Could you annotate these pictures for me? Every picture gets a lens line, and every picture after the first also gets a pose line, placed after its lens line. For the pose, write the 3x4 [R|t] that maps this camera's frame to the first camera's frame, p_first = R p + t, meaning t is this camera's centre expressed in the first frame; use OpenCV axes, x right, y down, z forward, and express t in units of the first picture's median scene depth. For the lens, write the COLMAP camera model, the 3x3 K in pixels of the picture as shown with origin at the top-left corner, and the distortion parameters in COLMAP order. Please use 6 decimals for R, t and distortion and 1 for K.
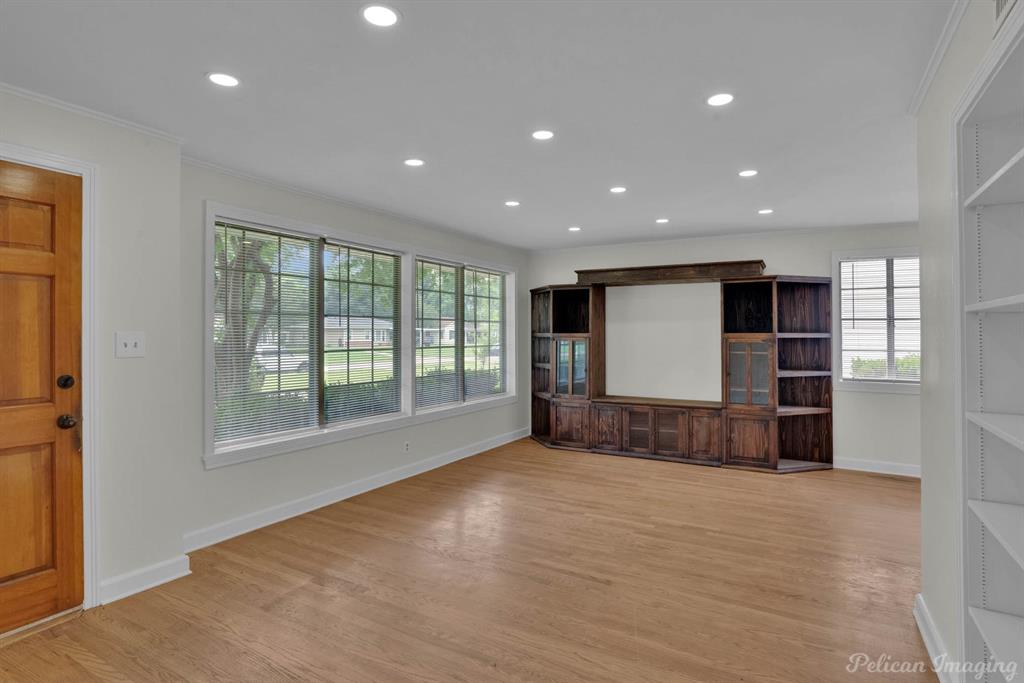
lens RADIAL K [[524.7, 0, 511.4], [0, 524.7, 334.8], [0, 0, 1]] dist [-0.047645, 0.018485]
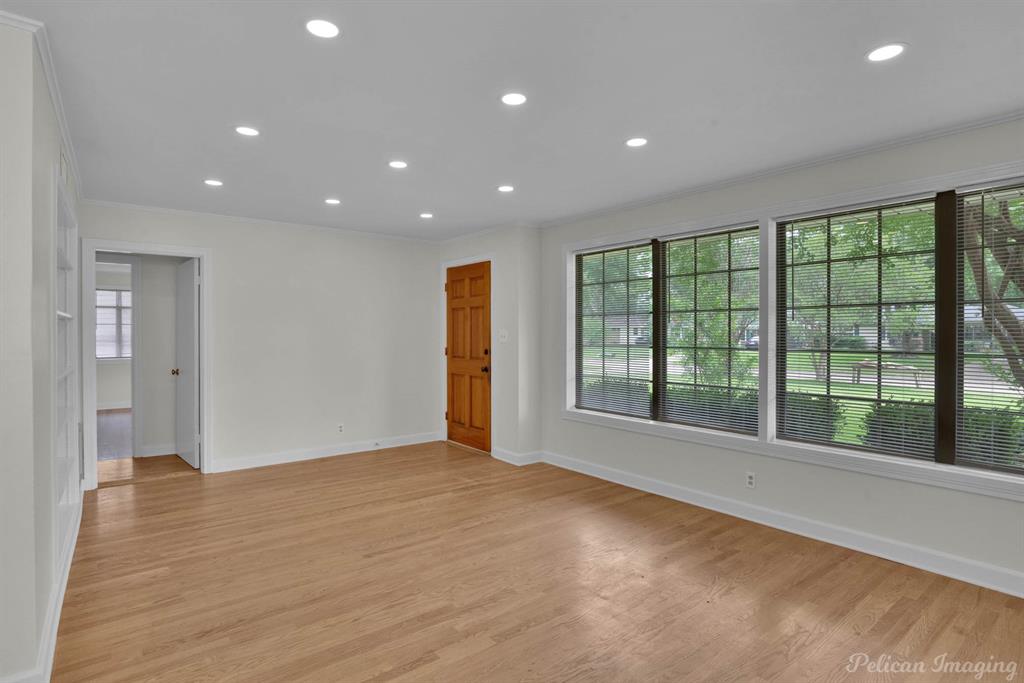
lens RADIAL K [[524.7, 0, 511.4], [0, 524.7, 334.8], [0, 0, 1]] dist [-0.047645, 0.018485]
pose [[-0.370074, 0.001786, -0.929000, 0.604011], [-0.001016, 0.999997, 0.002327, 0.004464], [0.929002, 0.001805, -0.370071, 0.934642]]
